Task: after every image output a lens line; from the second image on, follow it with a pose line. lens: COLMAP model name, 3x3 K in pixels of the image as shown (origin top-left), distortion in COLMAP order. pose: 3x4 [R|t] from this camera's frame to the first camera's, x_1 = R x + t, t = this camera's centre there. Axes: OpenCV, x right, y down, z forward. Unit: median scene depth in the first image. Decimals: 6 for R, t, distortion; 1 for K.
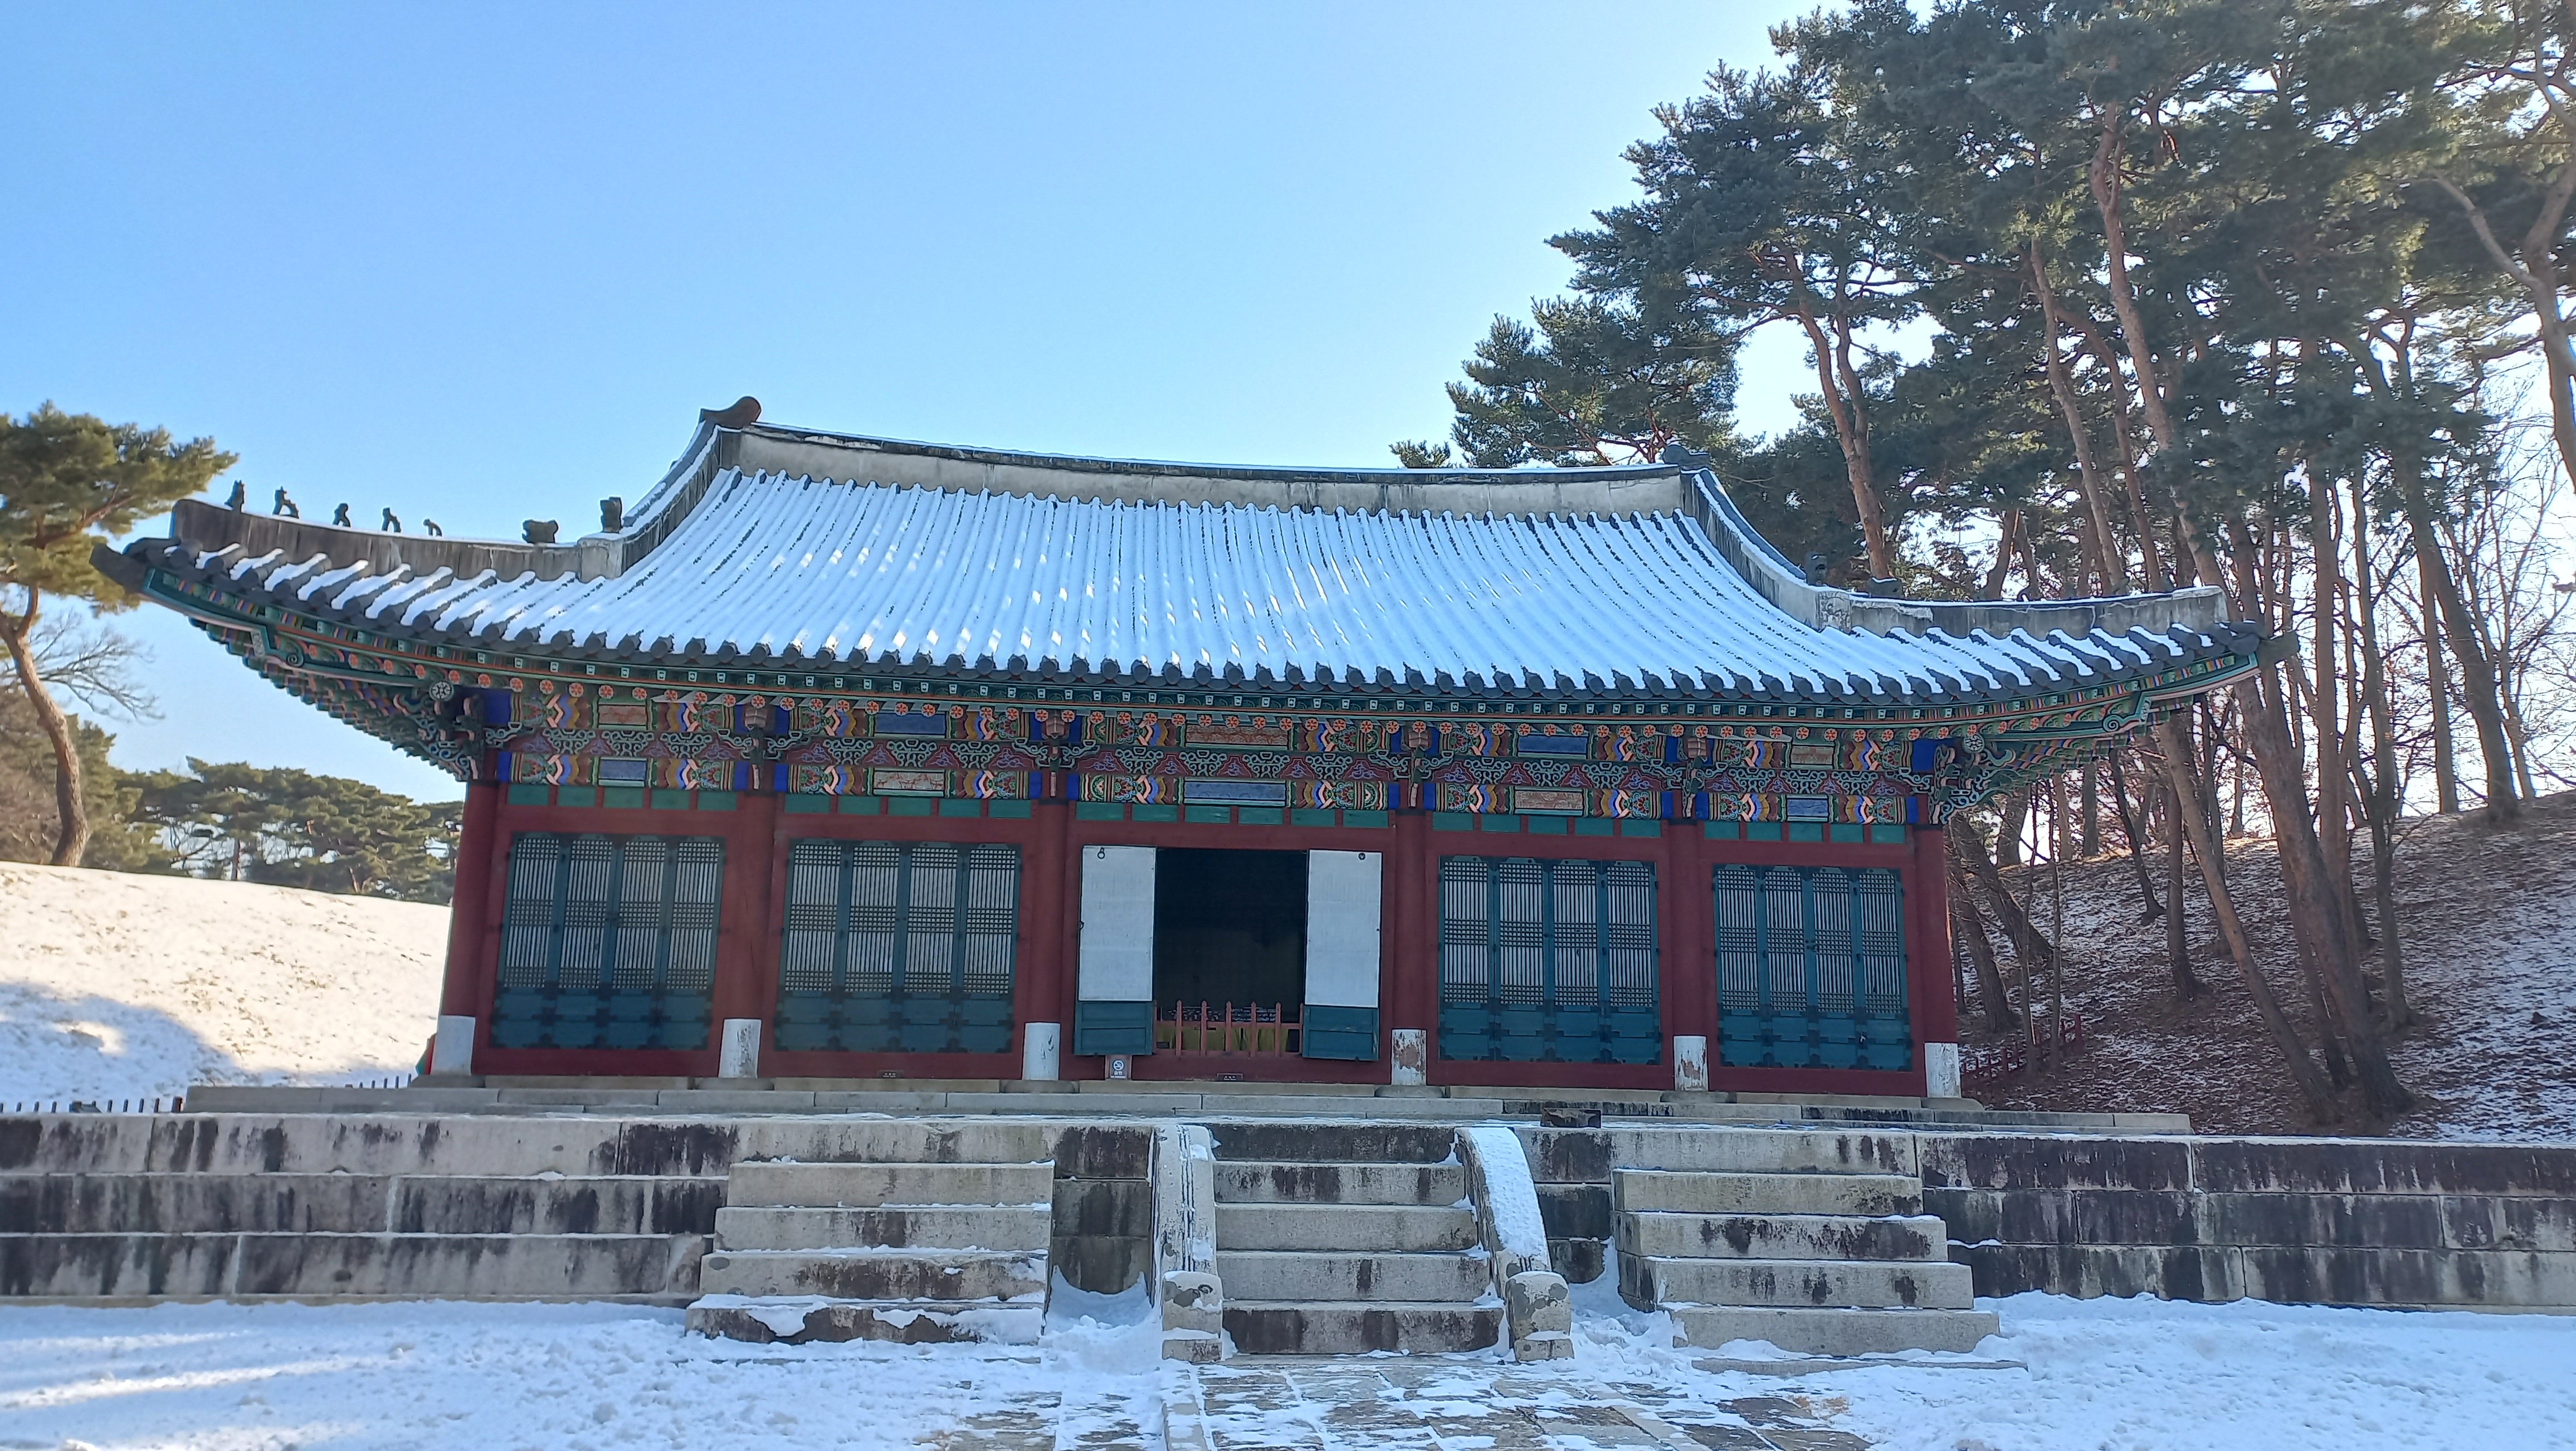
lens RADIAL K [[1897.6, 0, 1332.3], [0, 1897.6, 676.8], [0, 0, 1]] dist [0.068040, -0.061628]
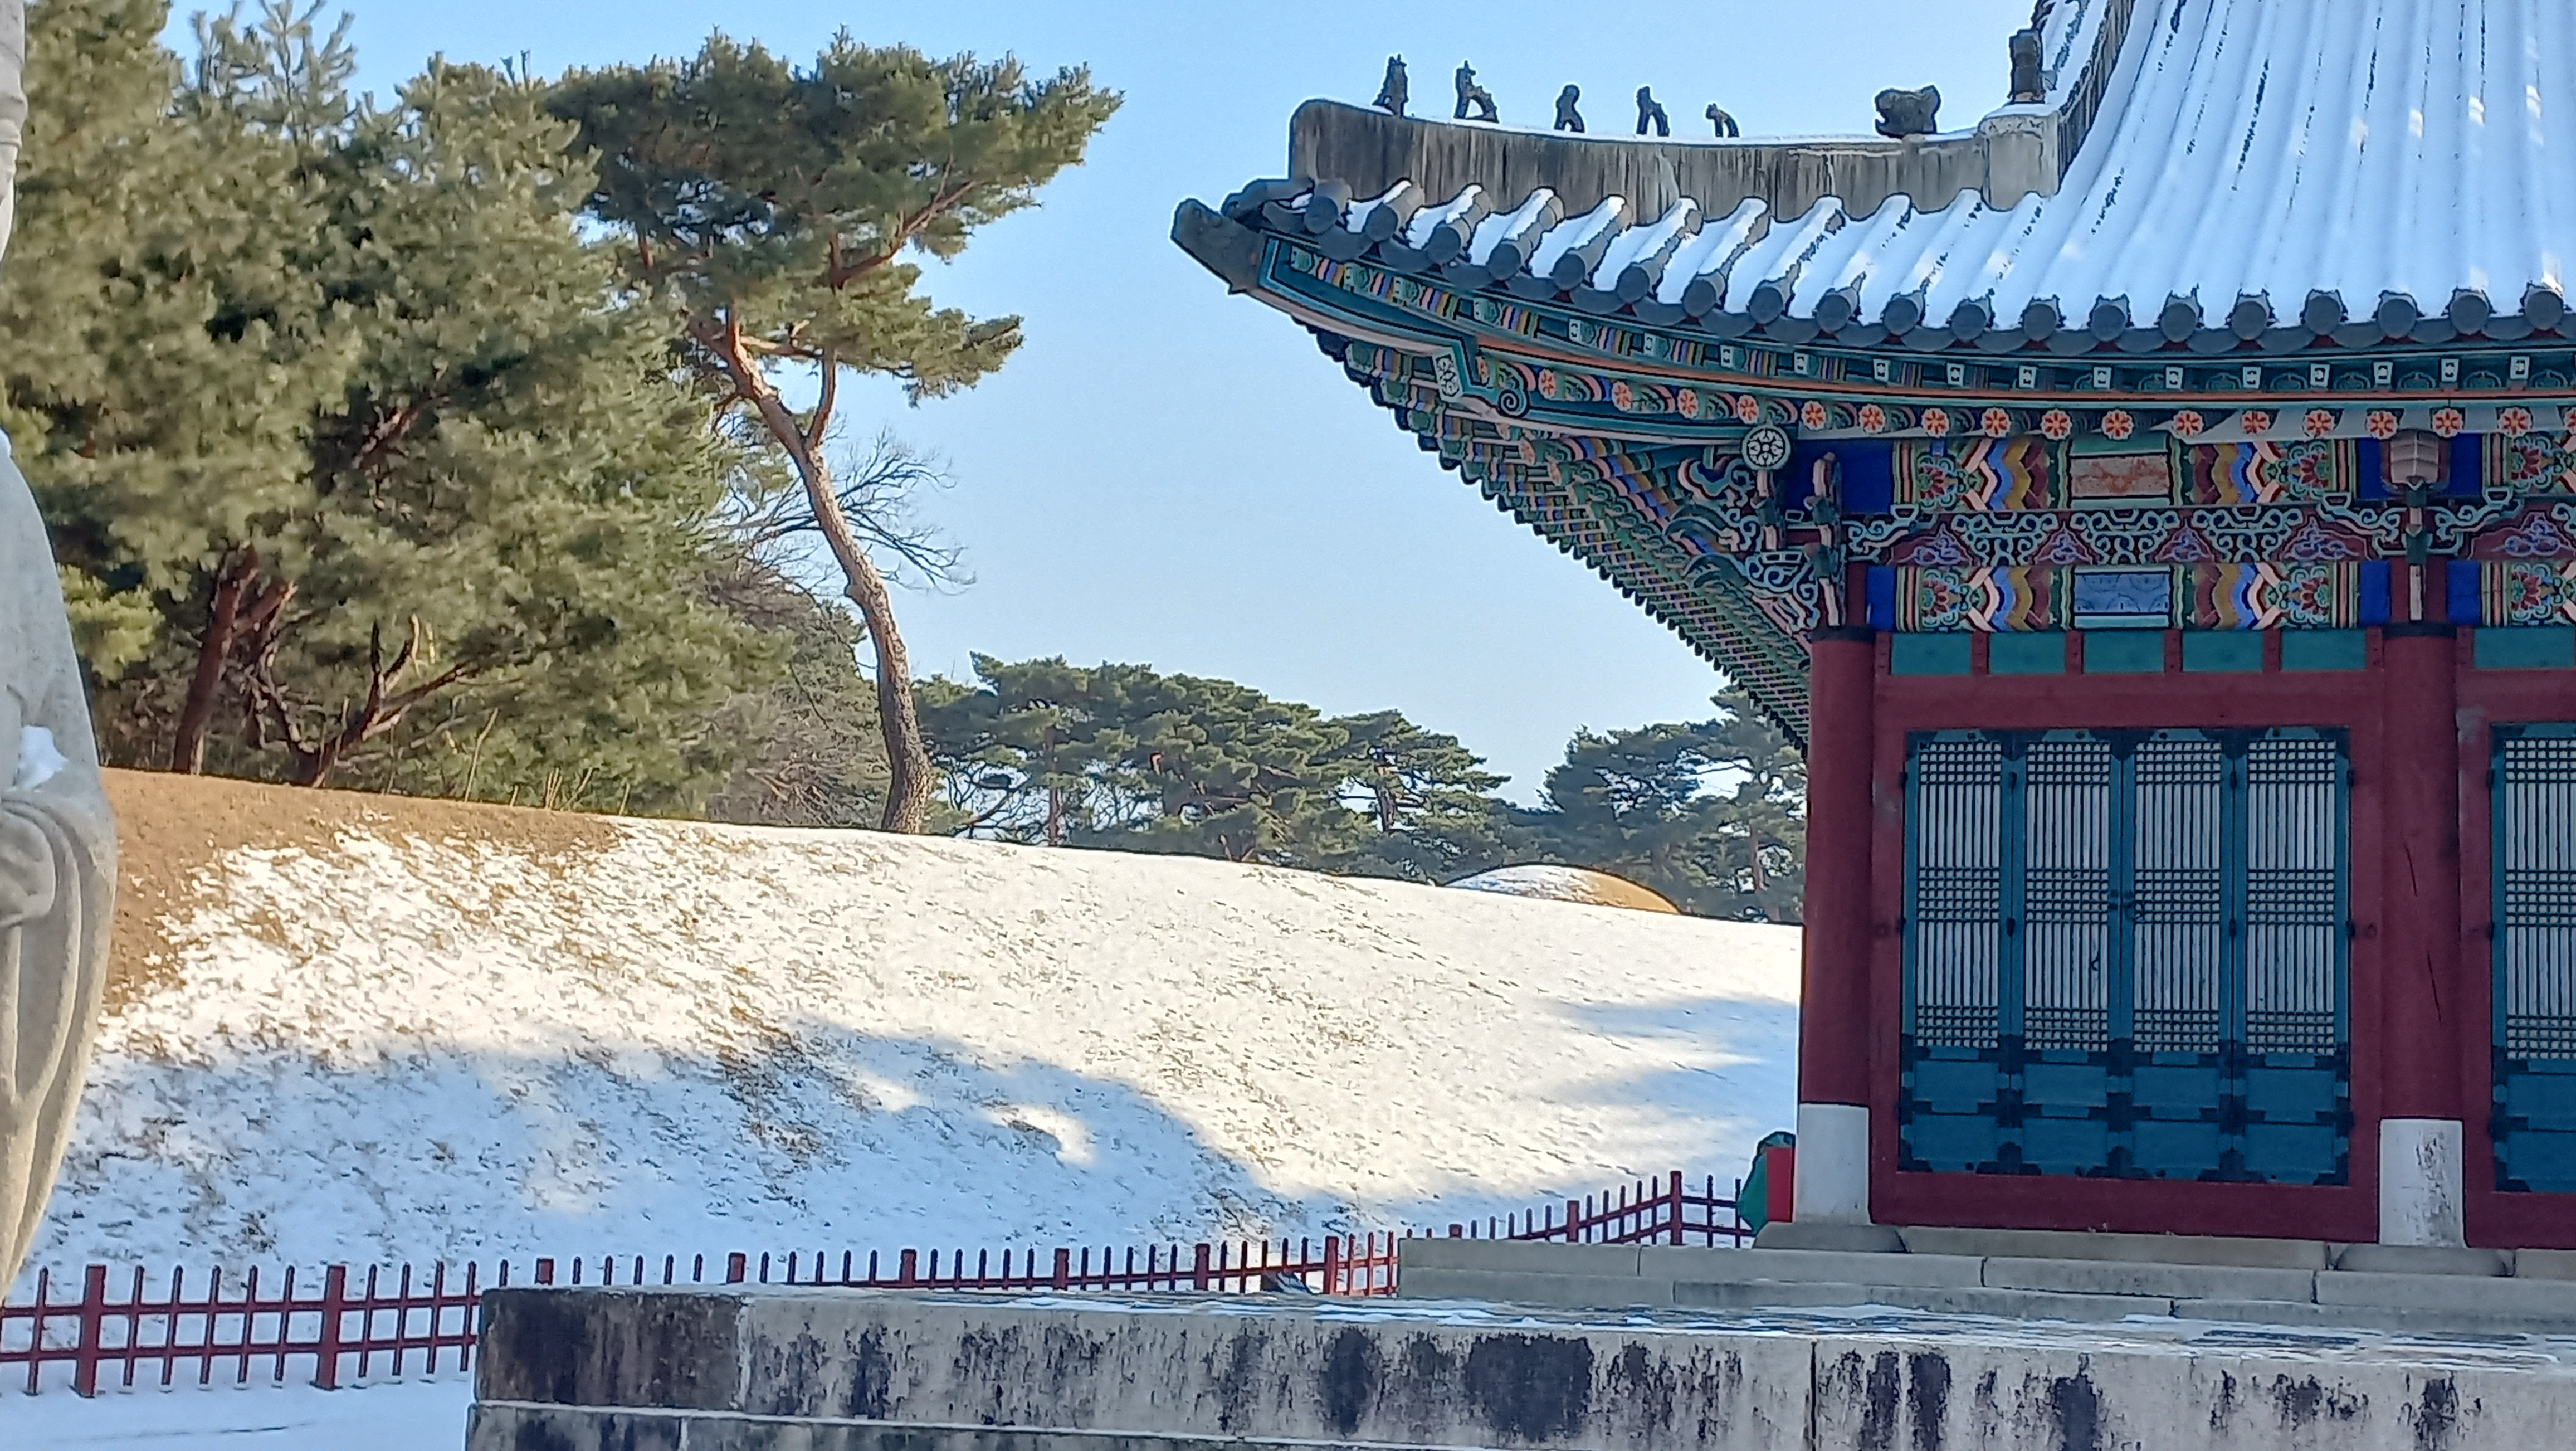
lens RADIAL K [[3671.0, 0, 1424.6], [0, 3671.0, 602.8], [0, 0, 1]] dist [0.092485, 0.028533]
pose [[0.922107, -0.050857, -0.383578, -0.178959], [0.067257, 0.997301, 0.029457, 0.012498], [0.381045, -0.052961, 0.923038, 0.090741]]
